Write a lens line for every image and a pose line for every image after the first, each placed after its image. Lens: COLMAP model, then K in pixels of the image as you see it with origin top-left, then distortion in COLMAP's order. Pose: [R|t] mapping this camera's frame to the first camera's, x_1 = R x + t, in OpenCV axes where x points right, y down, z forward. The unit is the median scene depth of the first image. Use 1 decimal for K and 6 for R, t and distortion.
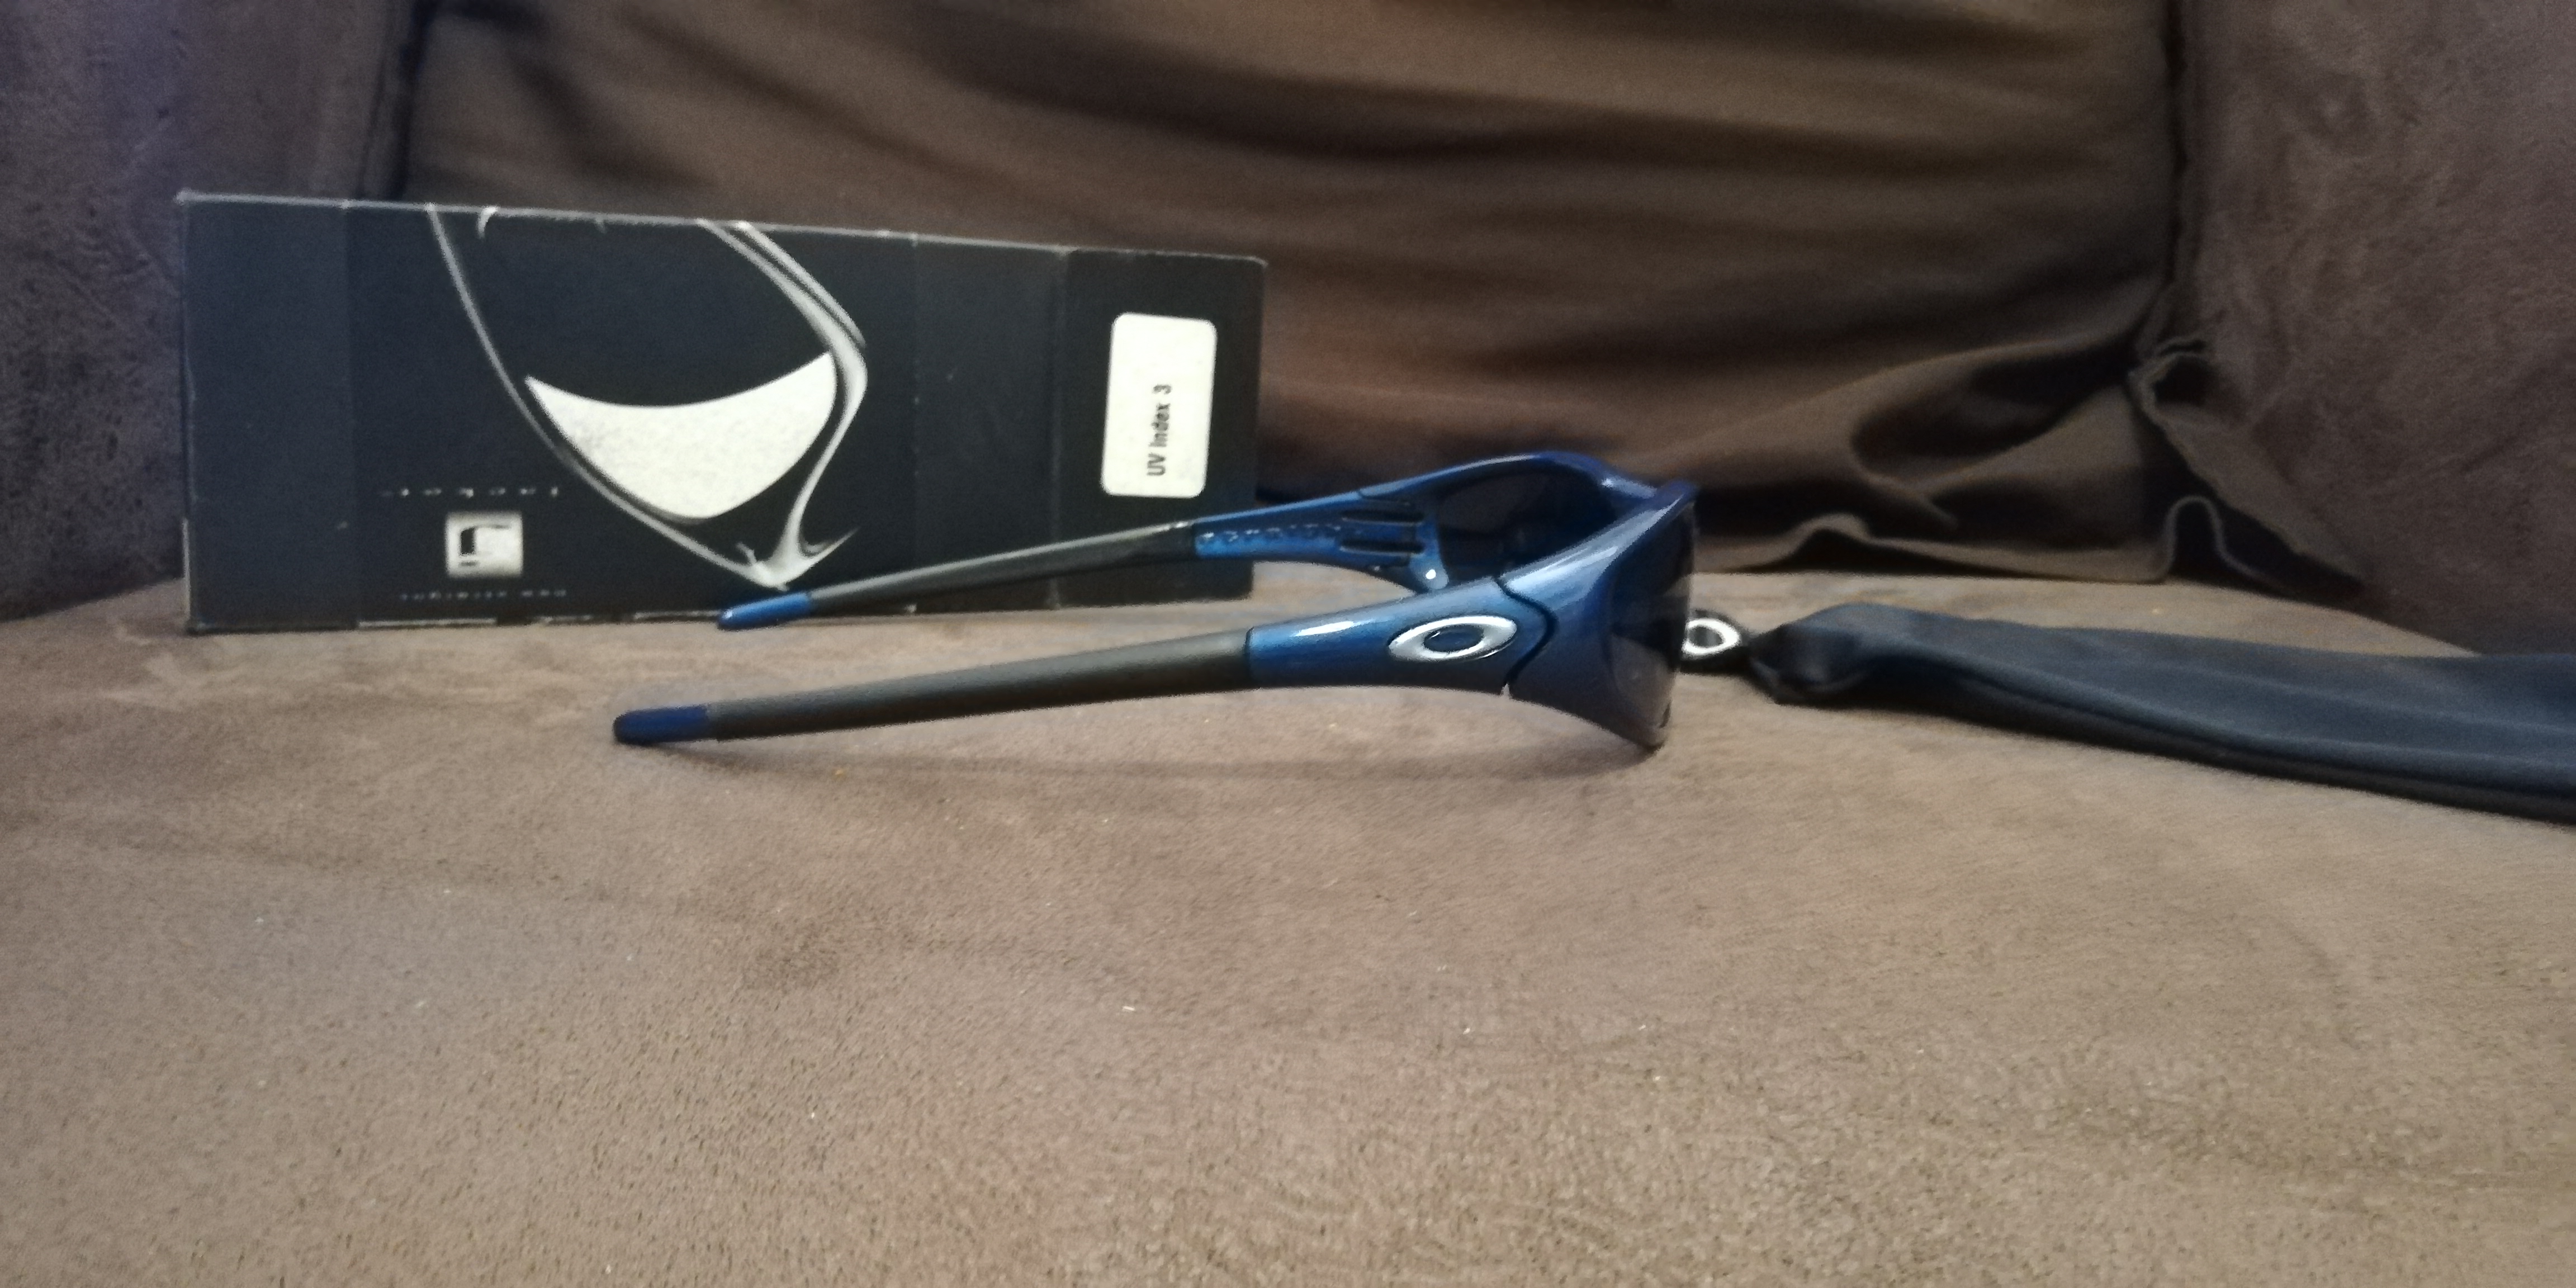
lens RADIAL K [[1983.7, 0, 1288.0], [0, 1983.7, 633.3], [0, 0, 1]] dist [0.026052, -0.083808]
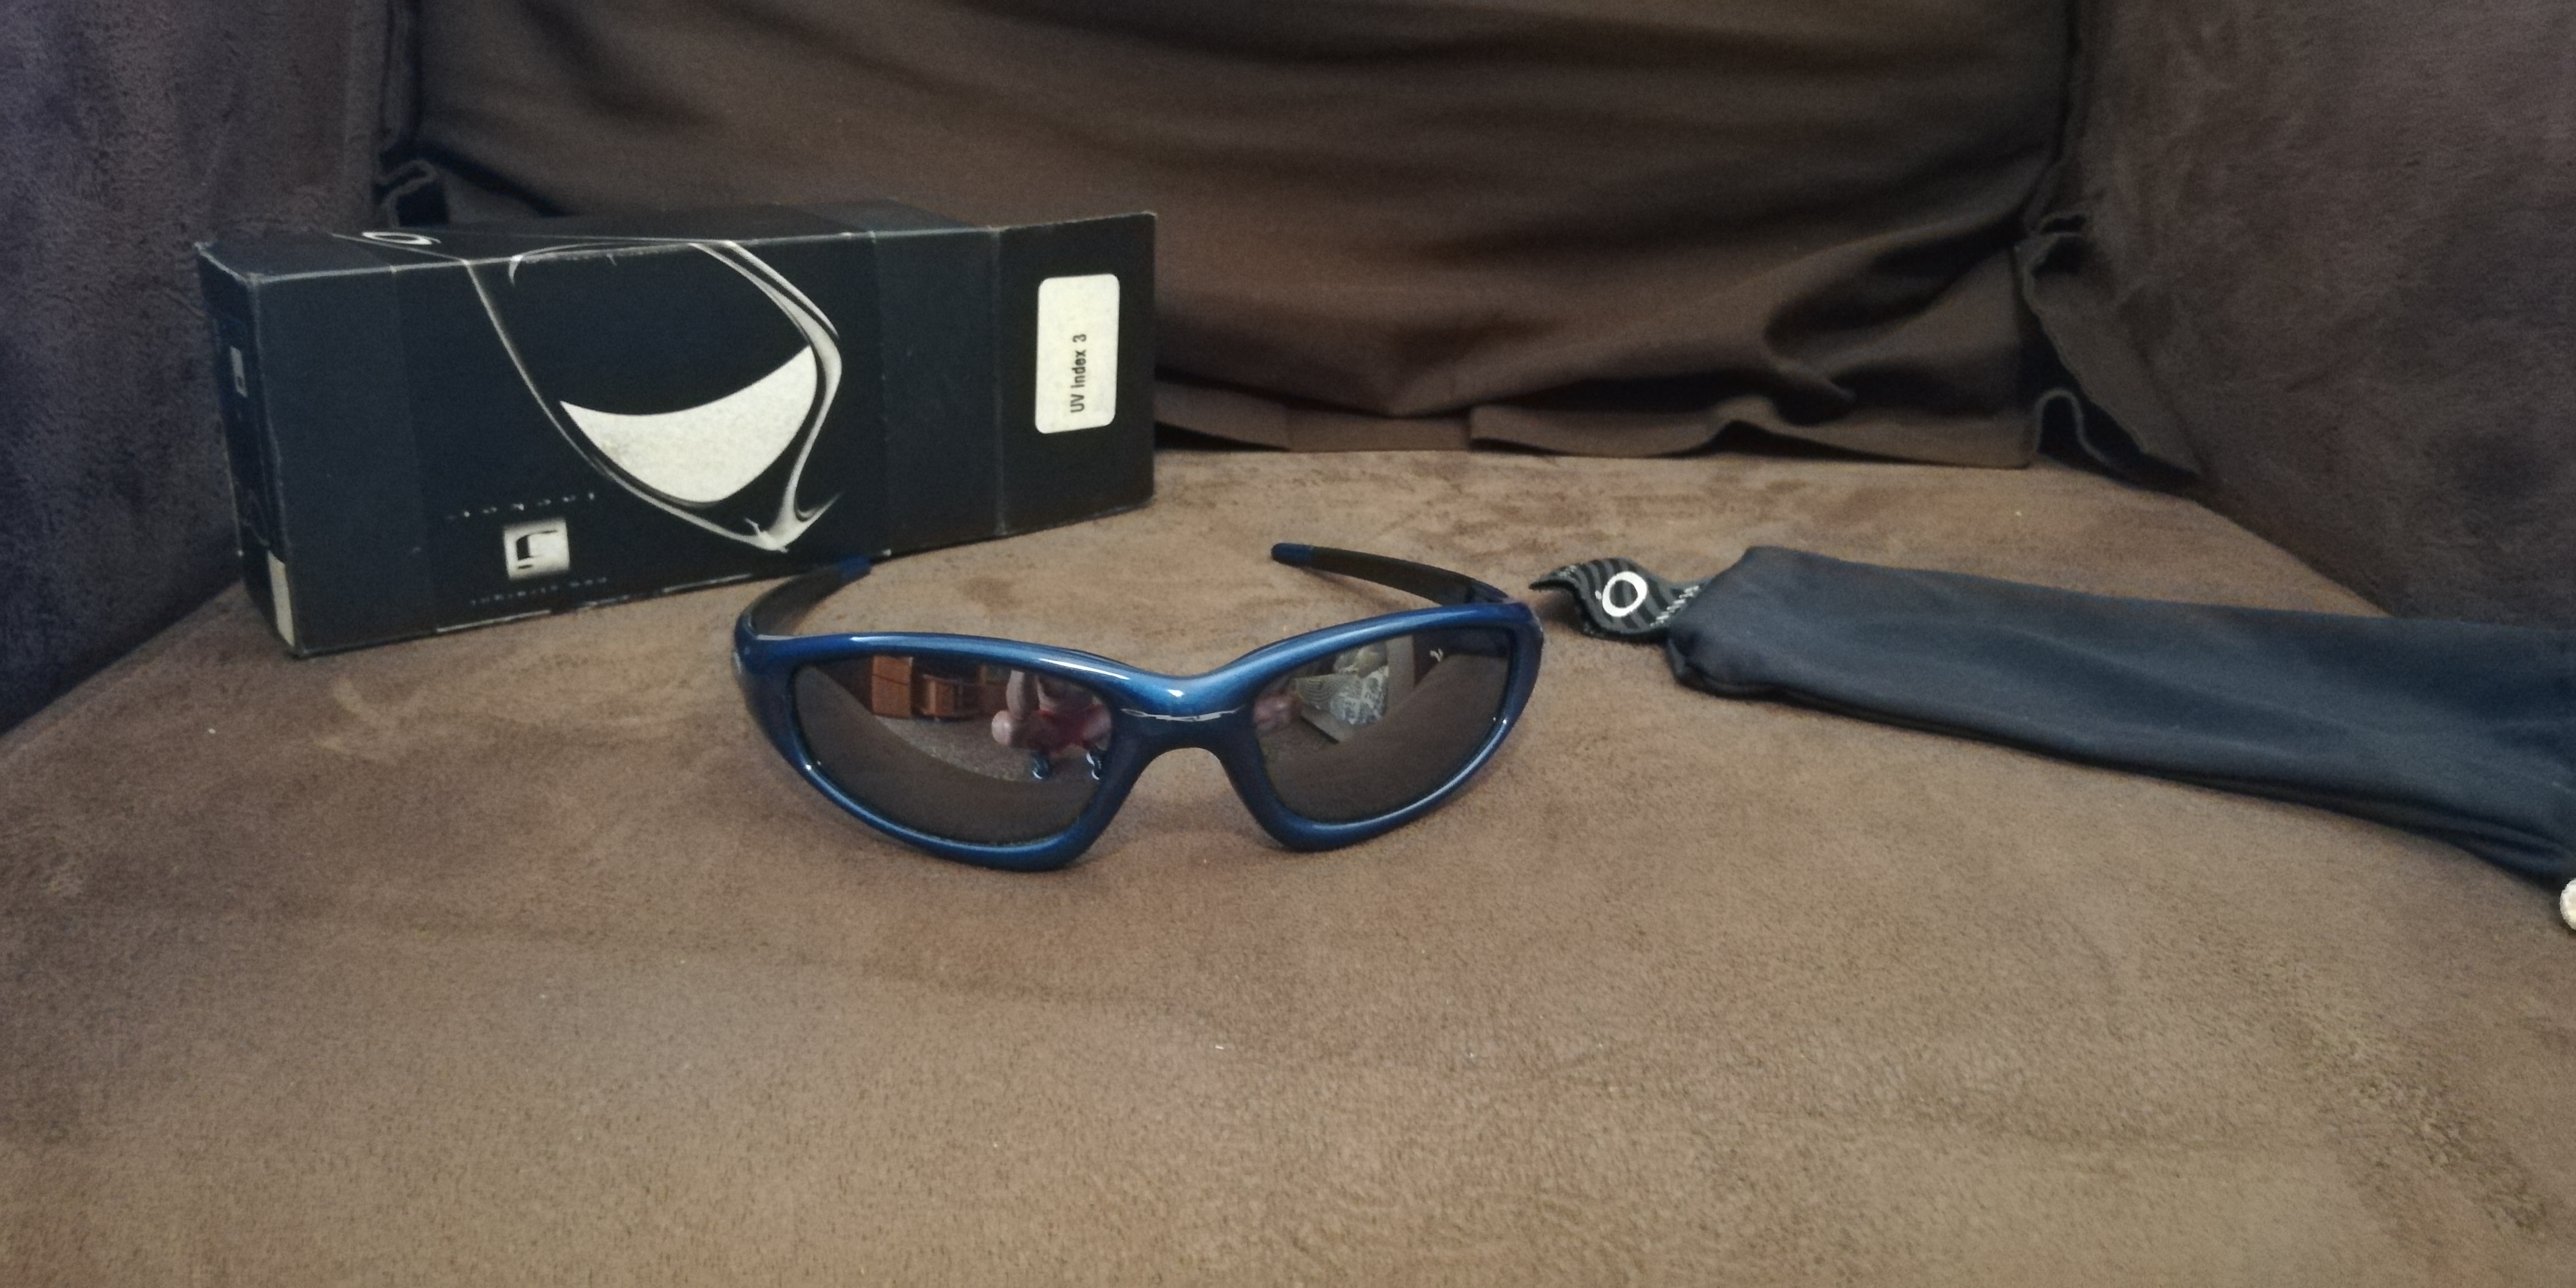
lens RADIAL K [[1983.7, 0, 1285.7], [0, 1983.7, 645.5], [0, 0, 1]] dist [0.026052, -0.083808]
pose [[0.998707, -0.023917, 0.044856, -0.087596], [0.014731, 0.980706, 0.194933, -0.329935], [-0.048653, -0.194020, 0.979790, -0.254579]]
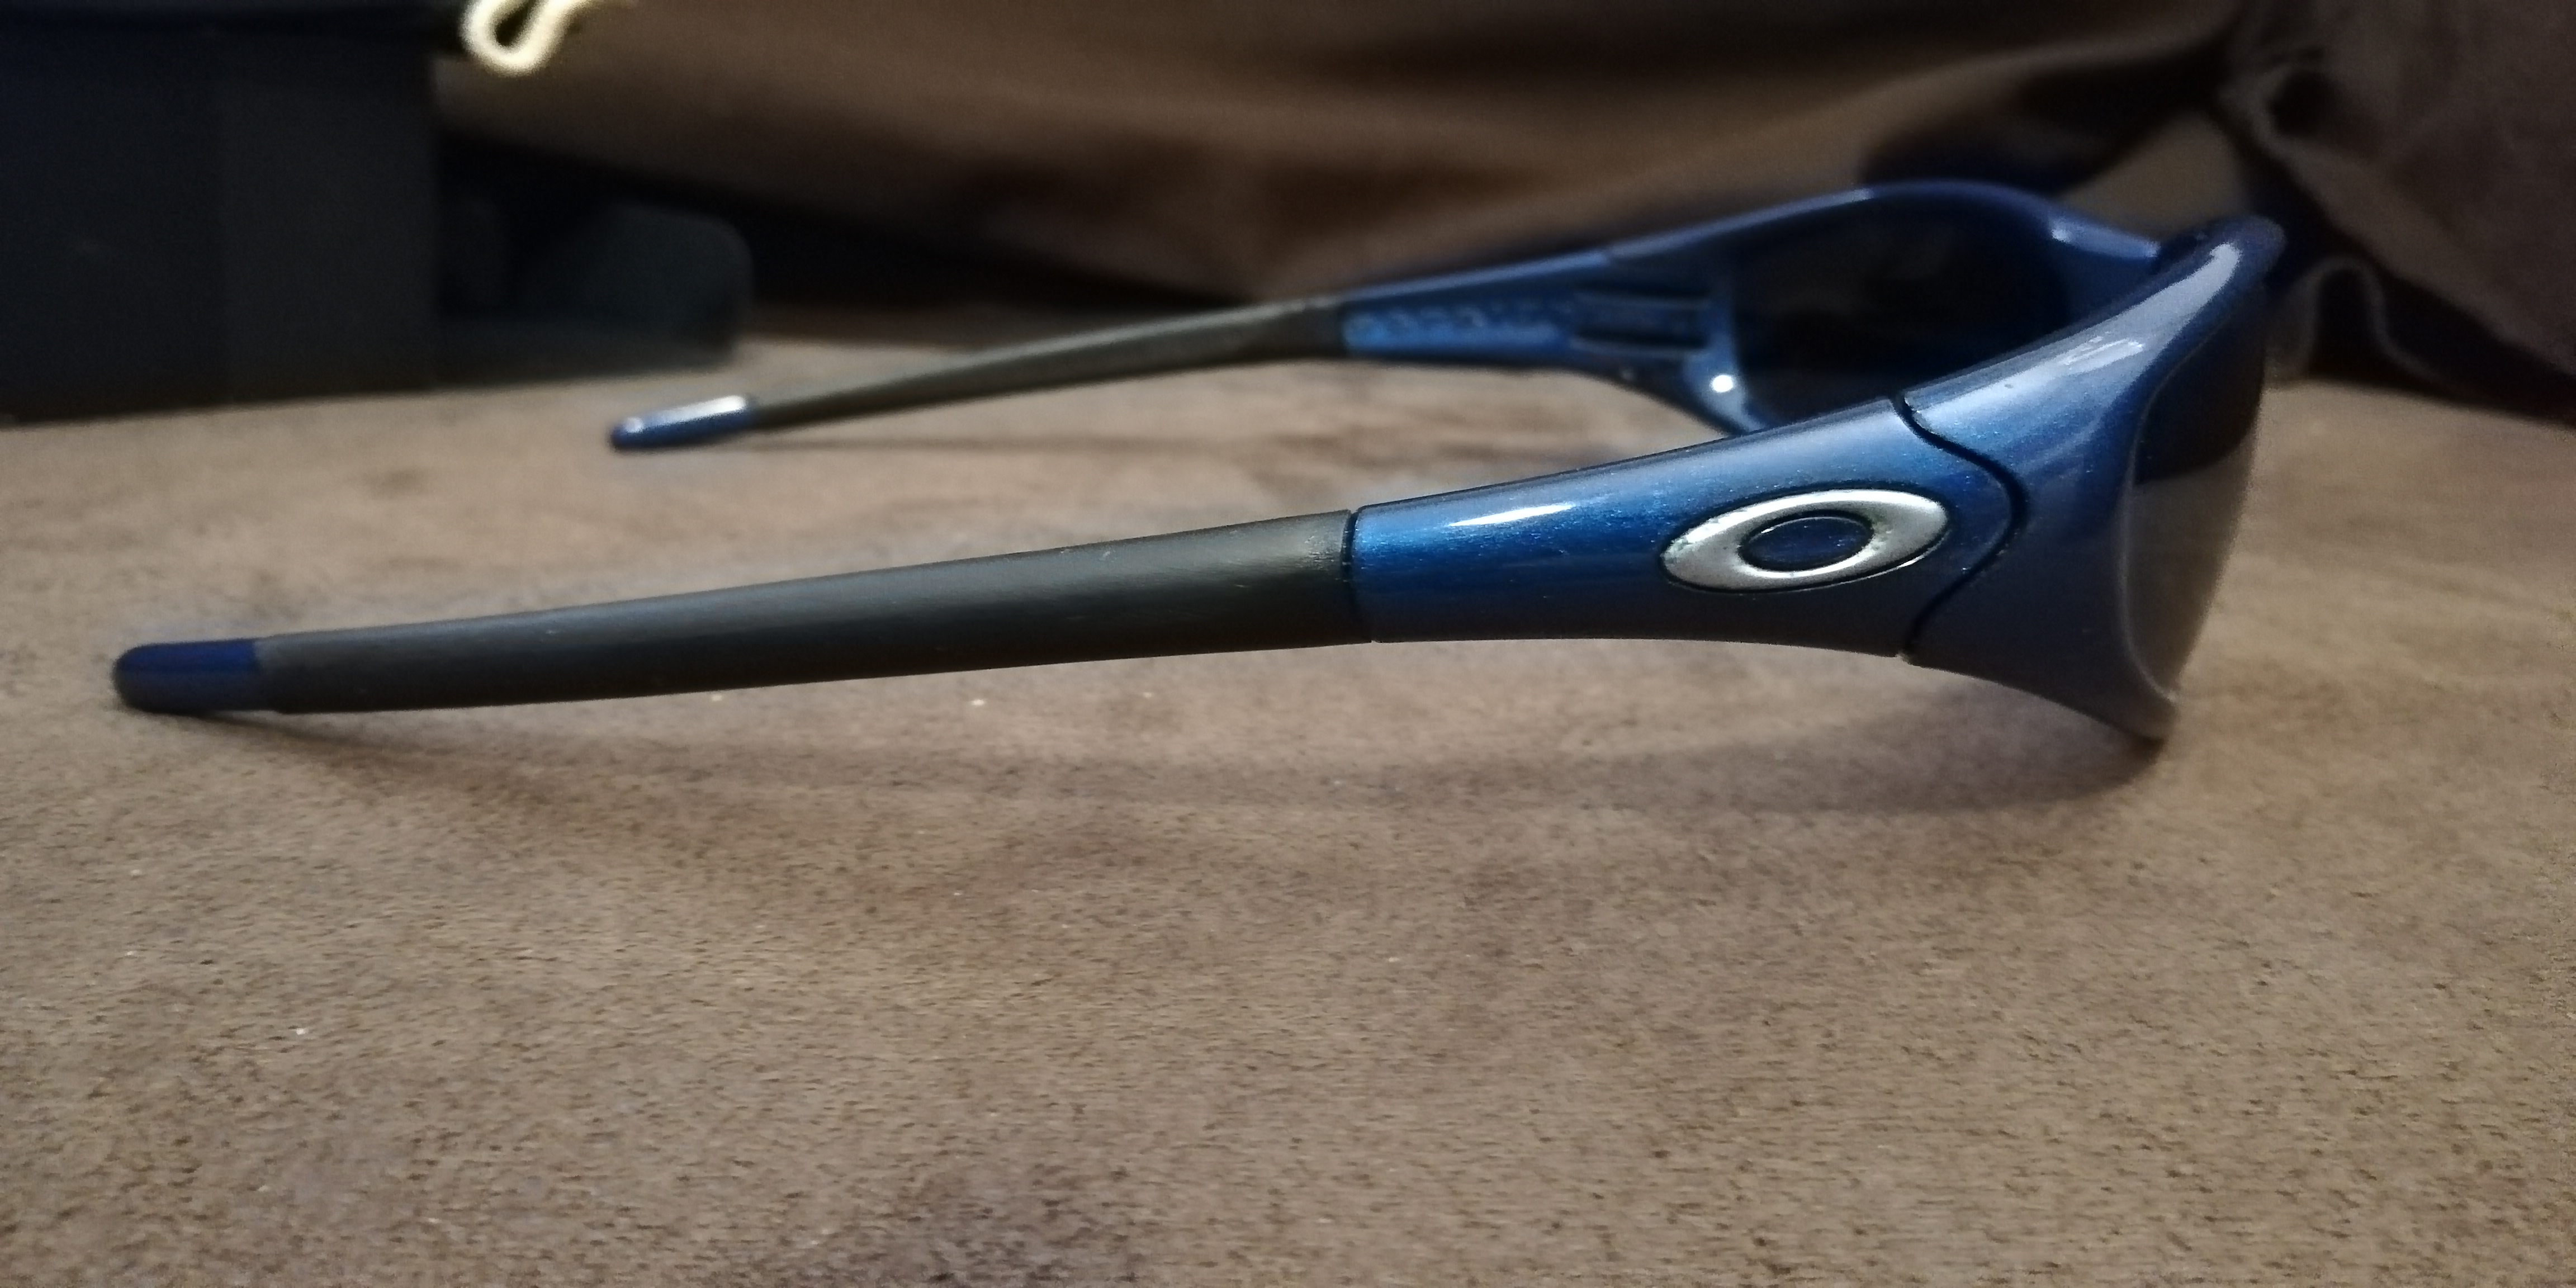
lens RADIAL K [[1983.7, 0, 1308.5], [0, 1983.7, 652.2], [0, 0, 1]] dist [0.026052, -0.083808]
pose [[0.997811, -0.010896, 0.065226, 0.097035], [0.003166, 0.993072, 0.117465, -0.031483], [-0.066054, -0.117001, 0.990933, 0.676608]]
